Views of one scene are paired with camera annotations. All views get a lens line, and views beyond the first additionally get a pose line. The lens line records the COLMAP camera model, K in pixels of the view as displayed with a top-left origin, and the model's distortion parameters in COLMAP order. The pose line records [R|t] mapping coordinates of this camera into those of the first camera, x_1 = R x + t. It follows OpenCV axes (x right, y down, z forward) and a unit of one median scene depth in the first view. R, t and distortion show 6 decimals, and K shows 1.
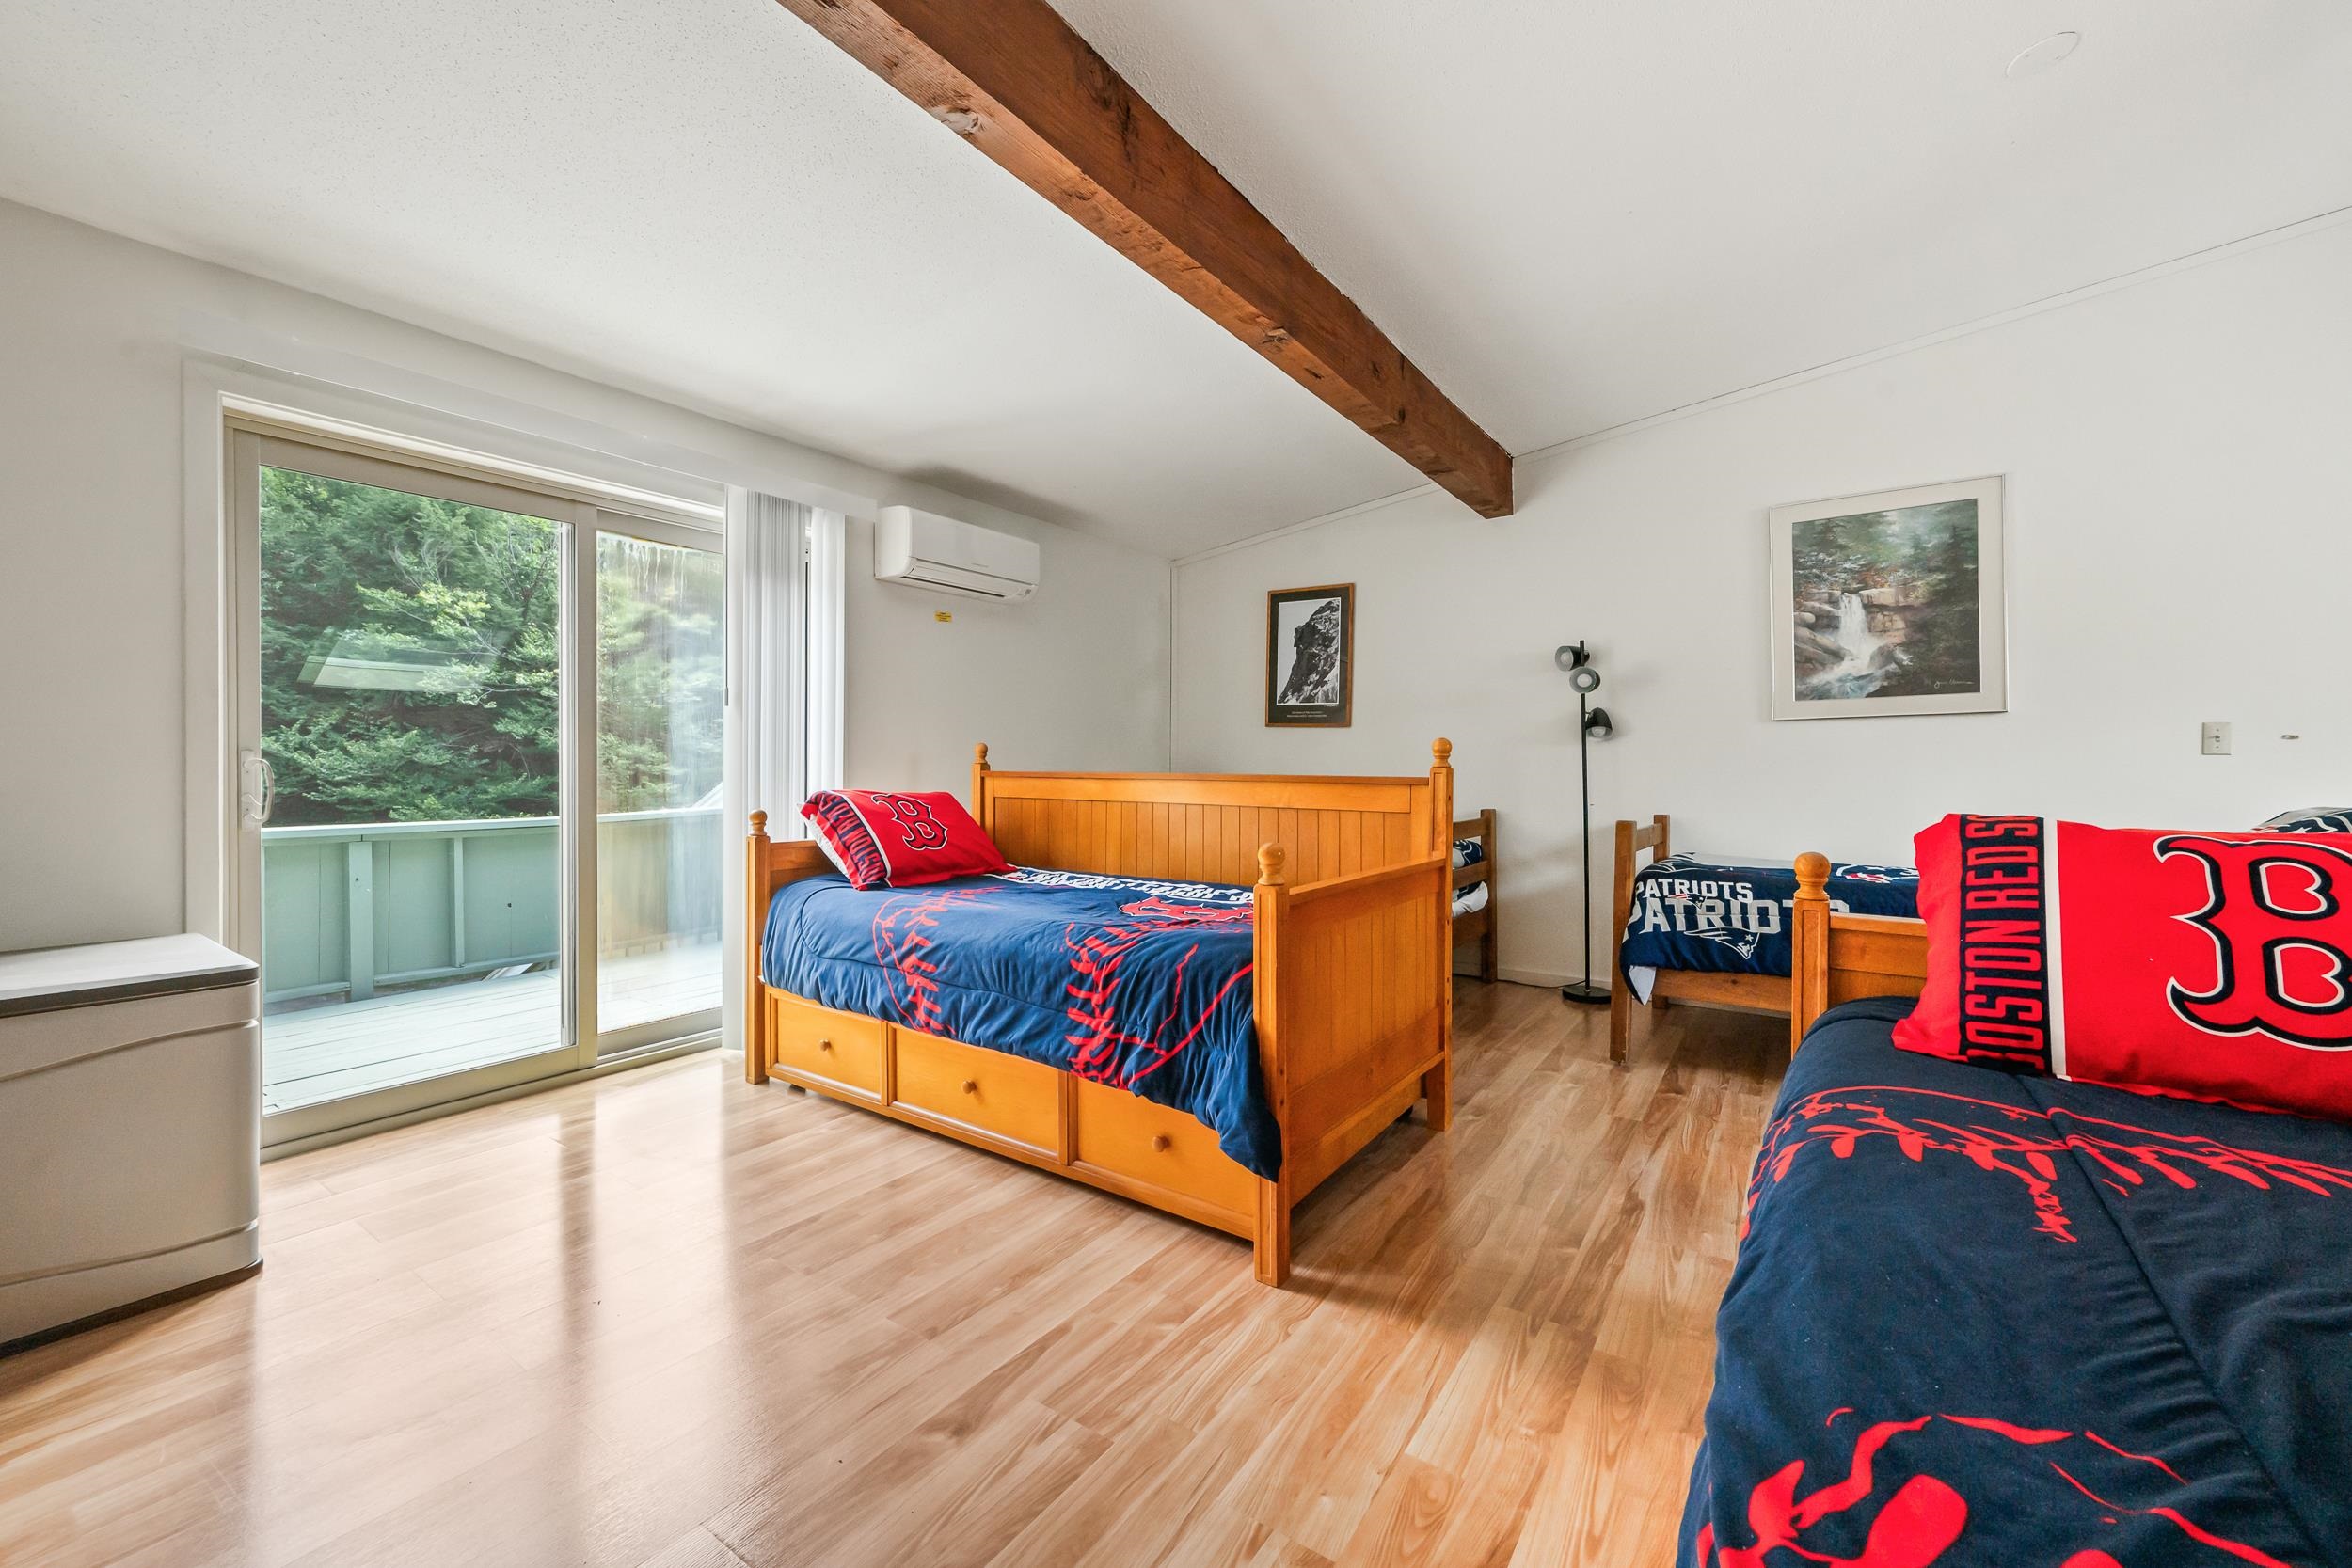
lens RADIAL K [[929.5, 0, 1184.0], [0, 929.5, 772.9], [0, 0, 1]] dist [-0.000597, -0.000998]
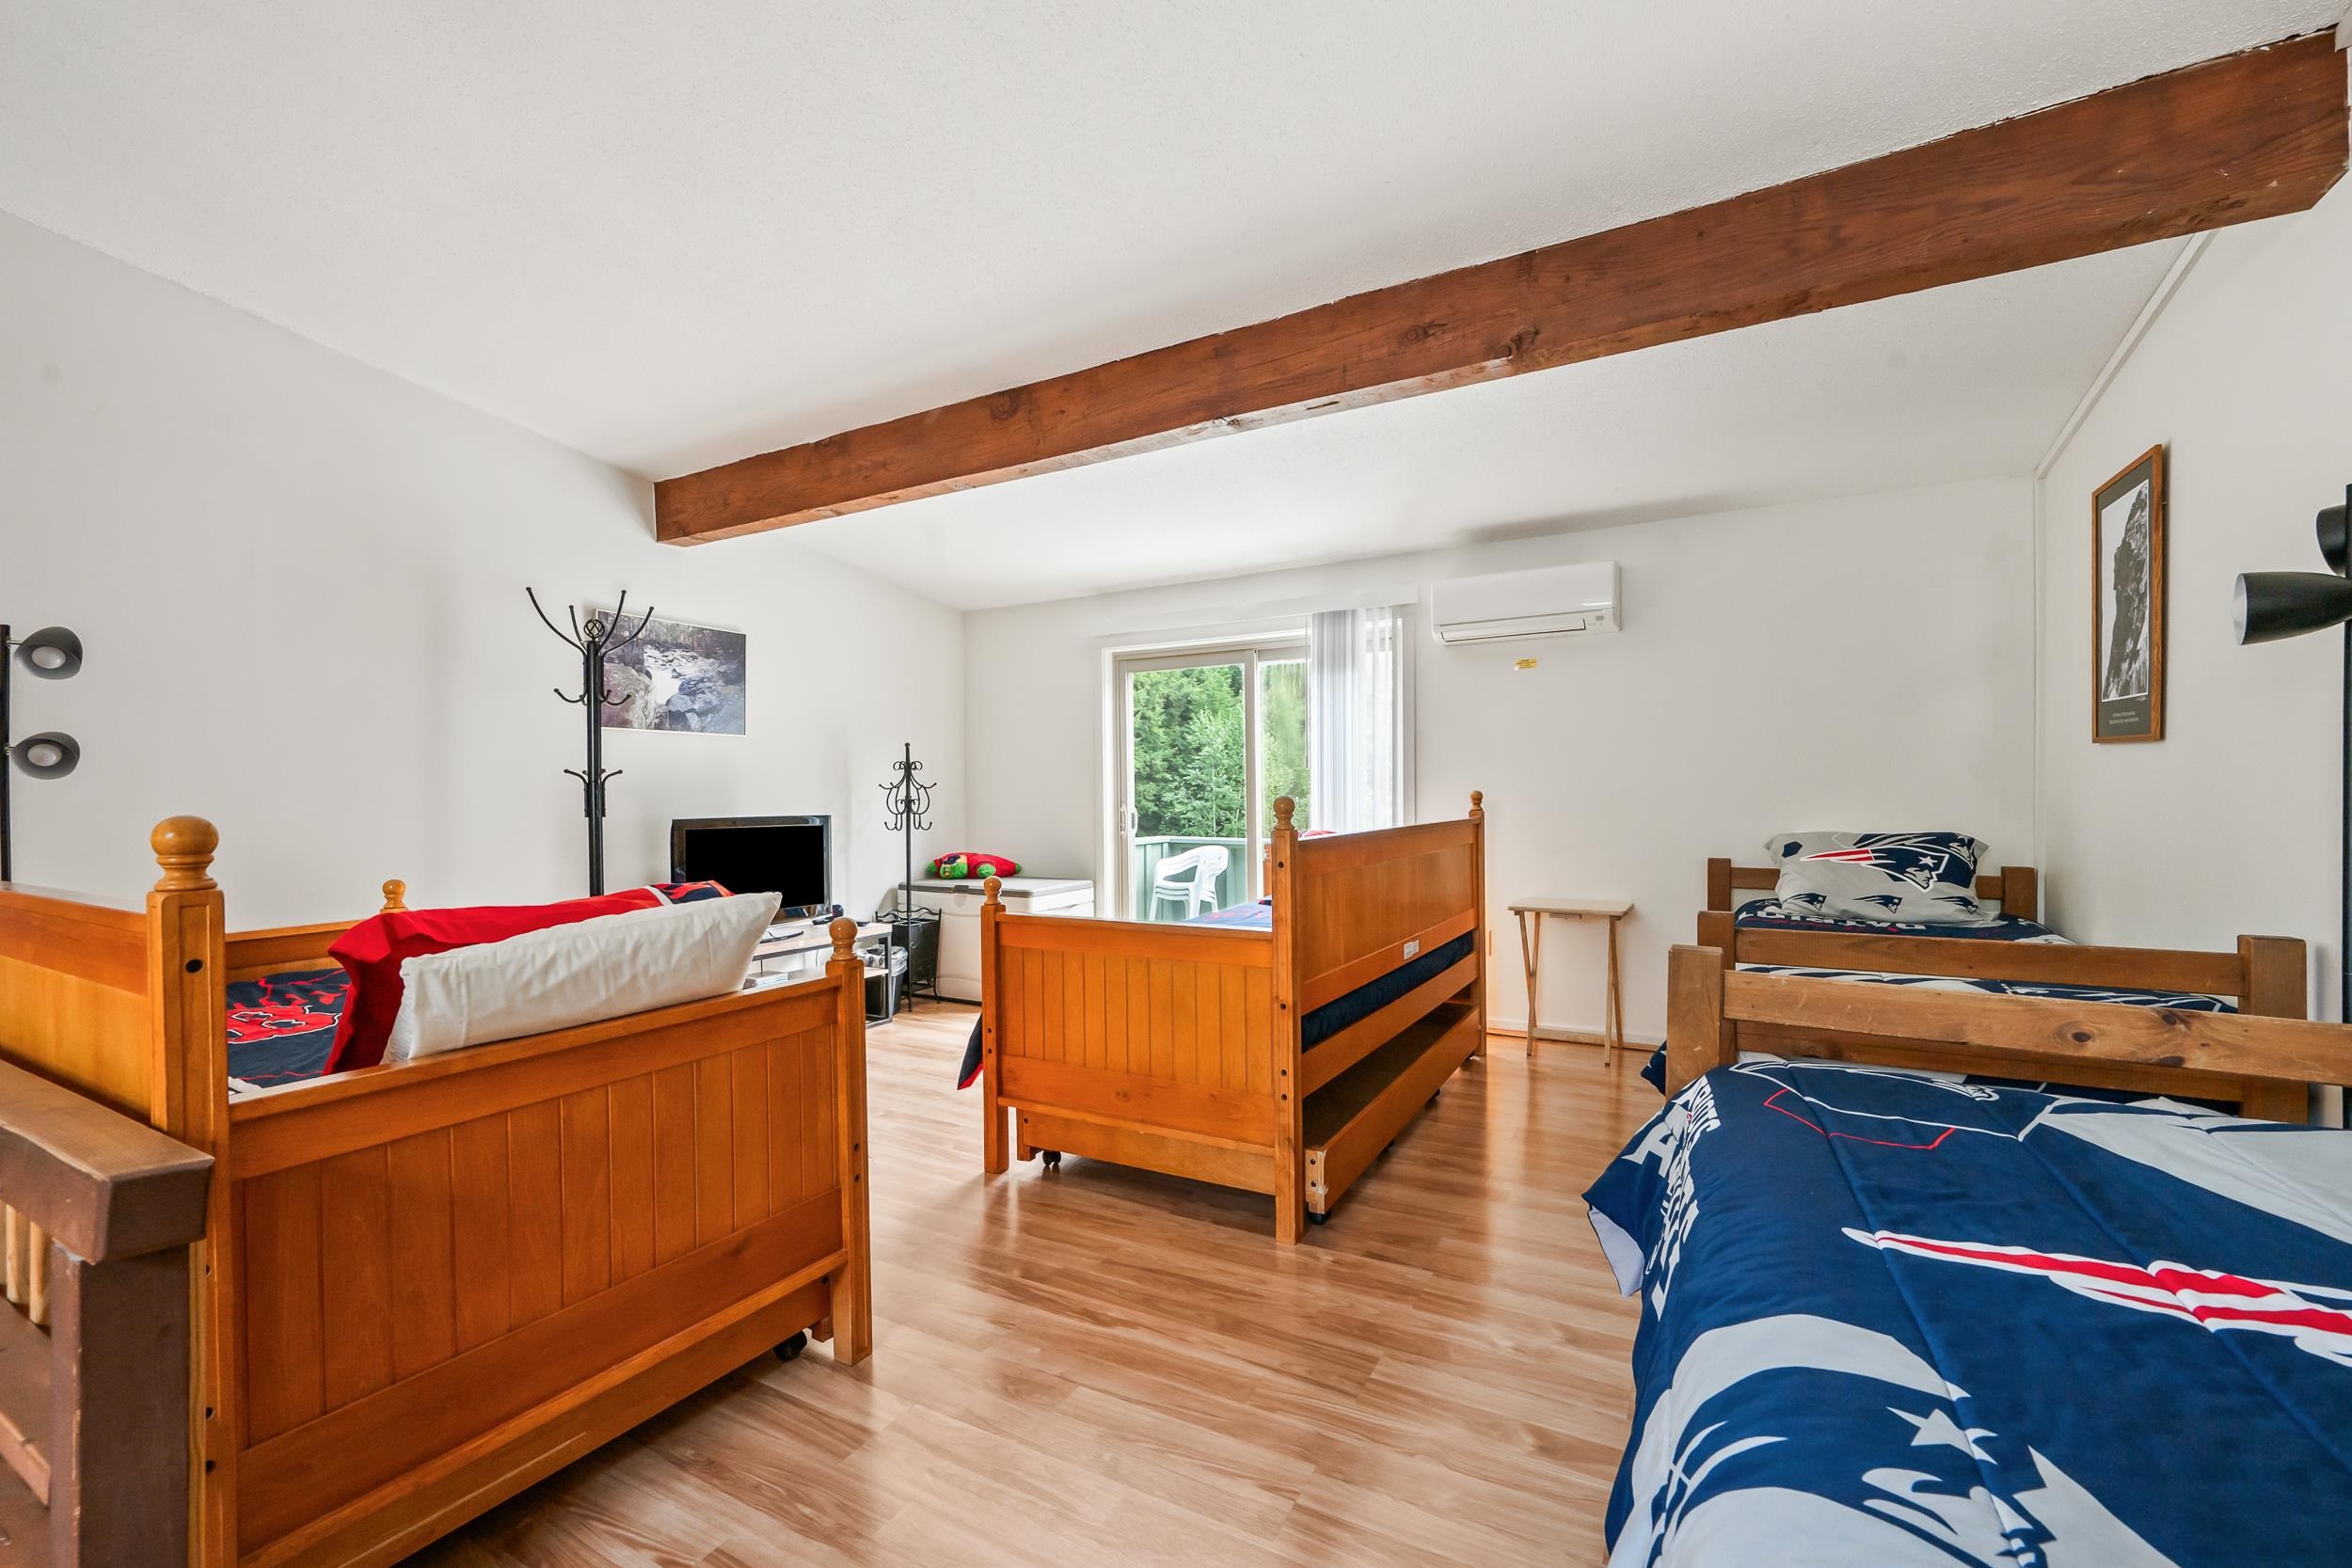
lens RADIAL K [[976.7, 0, 1184.2], [0, 976.7, 796.9], [0, 0, 1]] dist [-0.001054, 0.000795]
pose [[0.085855, 0.002136, -0.996305, 0.894053], [-0.000784, 0.999998, 0.002076, -0.028218], [0.996307, 0.000603, 0.085857, 0.620746]]
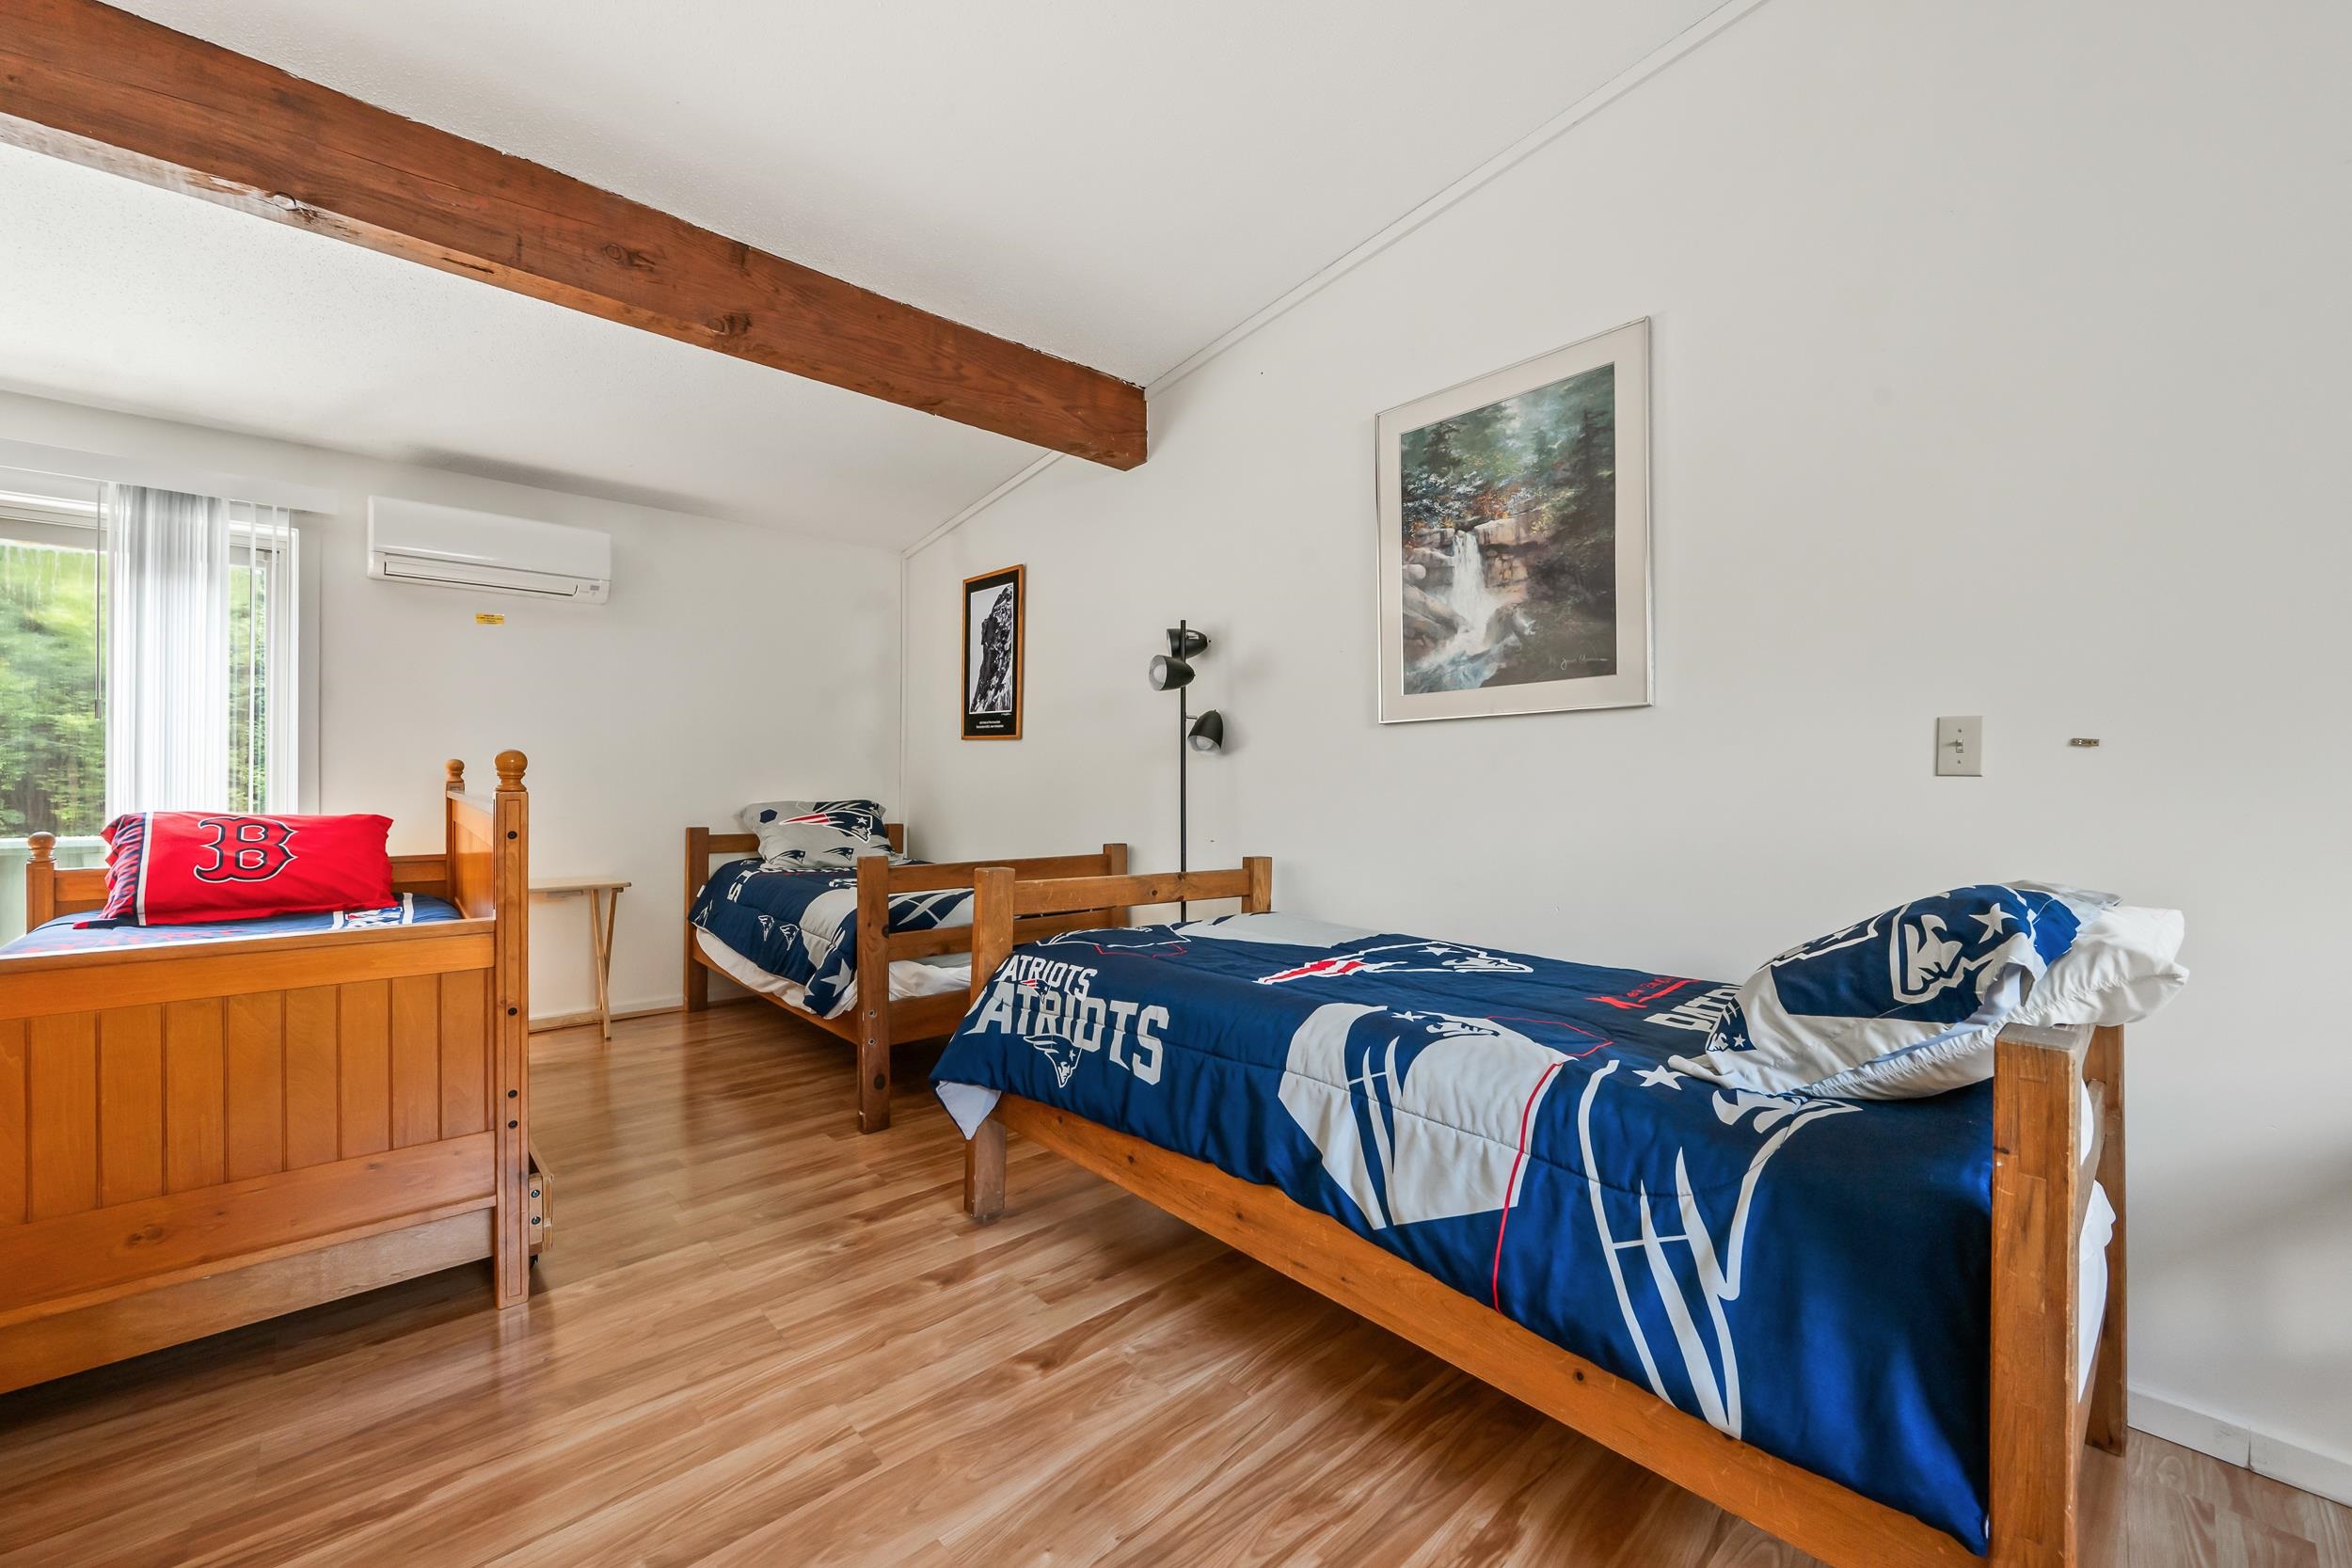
lens RADIAL K [[929.5, 0, 1184.7], [0, 929.5, 785.2], [0, 0, 1]] dist [-0.000597, -0.000998]
pose [[0.973639, 0.005096, -0.228037, 0.704389], [-0.006595, 0.999961, -0.005810, -0.006871], [0.227999, 0.007161, 0.973635, 0.323725]]
